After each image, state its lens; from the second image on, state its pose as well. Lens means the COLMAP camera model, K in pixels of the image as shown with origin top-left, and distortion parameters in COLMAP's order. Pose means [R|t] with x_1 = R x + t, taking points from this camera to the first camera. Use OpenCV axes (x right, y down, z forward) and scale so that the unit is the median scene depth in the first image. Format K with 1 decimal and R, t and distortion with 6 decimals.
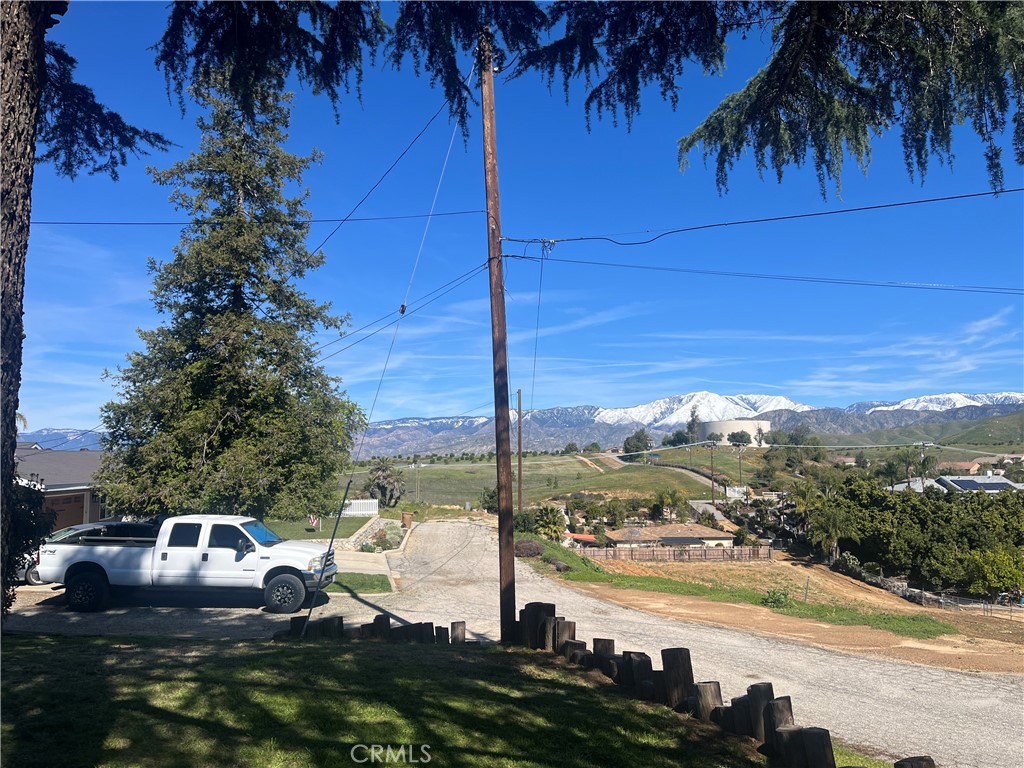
lens RADIAL K [[768.8, 0, 506.2], [0, 768.8, 393.7], [0, 0, 1]] dist [0.071029, -0.097080]
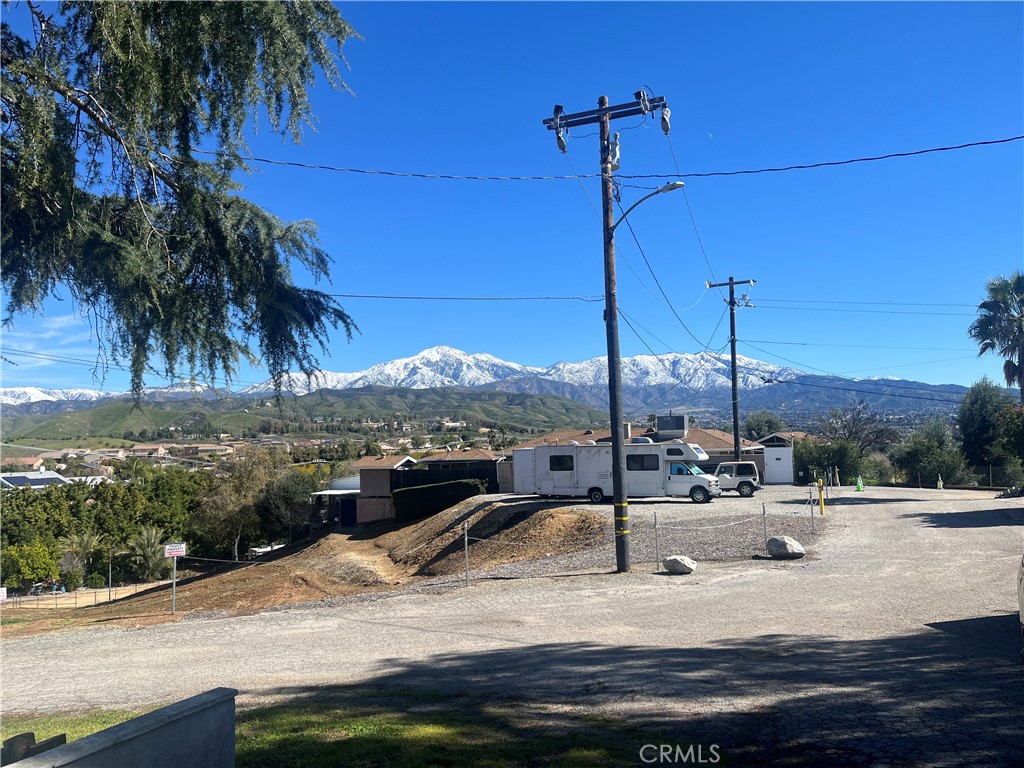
lens RADIAL K [[768.8, 0, 517.3], [0, 768.8, 392.6], [0, 0, 1]] dist [0.071029, -0.097080]
pose [[0.470487, 0.050863, 0.880940, 0.035820], [-0.056174, 0.998039, -0.027623, -0.050907], [-0.880617, -0.036490, 0.472421, -0.349298]]
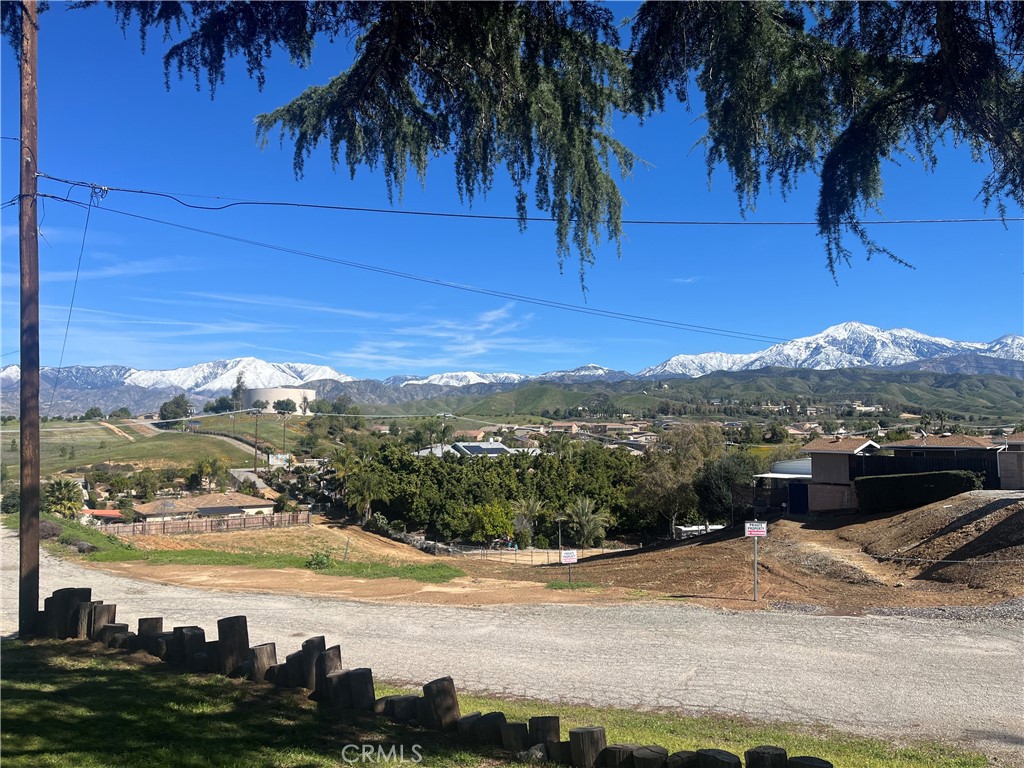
lens RADIAL K [[768.8, 0, 510.5], [0, 768.8, 385.2], [0, 0, 1]] dist [0.071029, -0.097080]
pose [[0.837176, 0.039594, 0.545499, -0.023253], [-0.056618, 0.998292, 0.014433, -0.005998], [-0.543995, -0.042968, 0.837987, -0.022599]]
